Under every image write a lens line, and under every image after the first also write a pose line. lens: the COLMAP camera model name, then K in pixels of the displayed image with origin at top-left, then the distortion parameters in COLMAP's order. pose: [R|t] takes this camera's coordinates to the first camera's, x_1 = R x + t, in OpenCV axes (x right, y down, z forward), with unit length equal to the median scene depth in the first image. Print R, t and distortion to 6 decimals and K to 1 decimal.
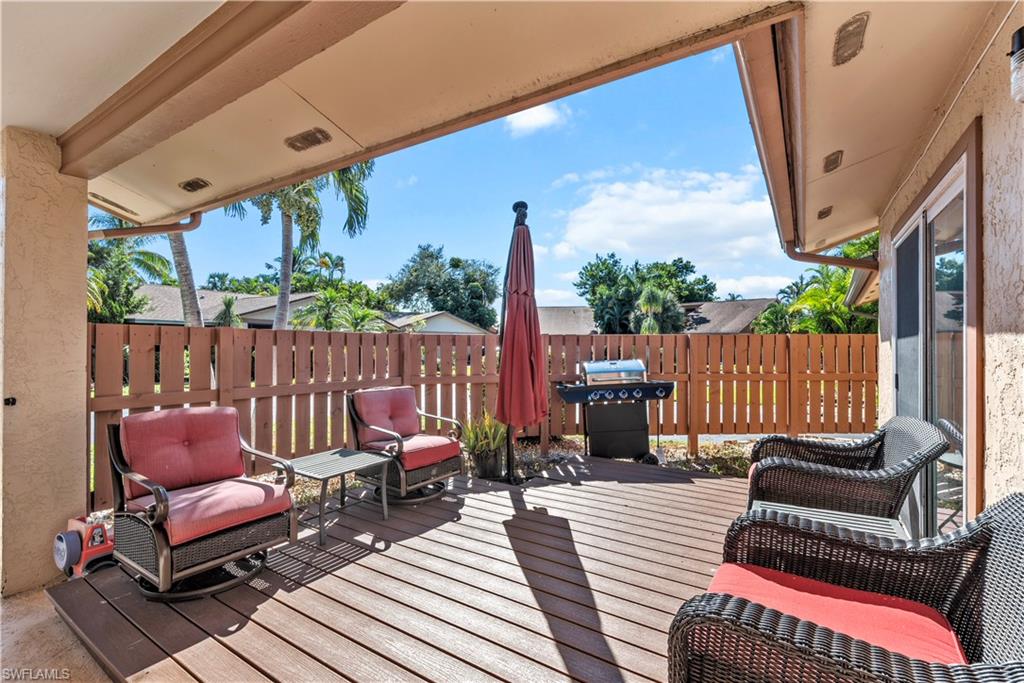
lens RADIAL K [[447.8, 0, 512.0], [0, 447.8, 341.5], [0, 0, 1]] dist [0.000302, 0.000034]
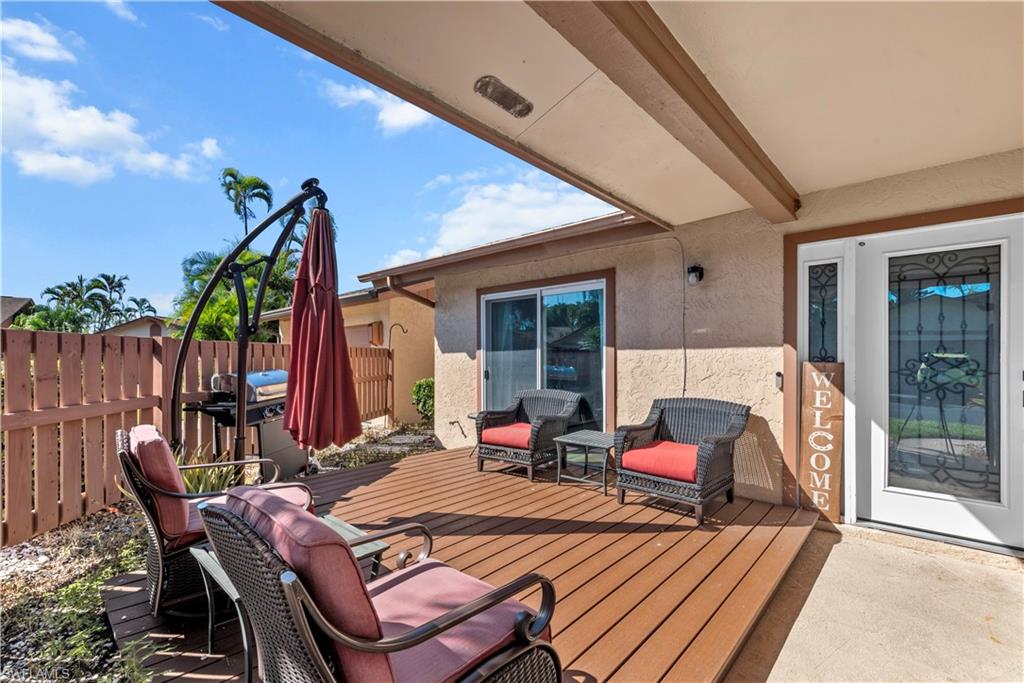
lens RADIAL K [[453.9, 0, 512.8], [0, 453.9, 361.8], [0, 0, 1]] dist [0.000204, 0.000017]
pose [[0.159641, -0.006138, 0.987156, -0.866794], [-0.009022, 0.999930, 0.007676, 0.018796], [-0.987134, -0.010132, 0.159574, 0.578850]]
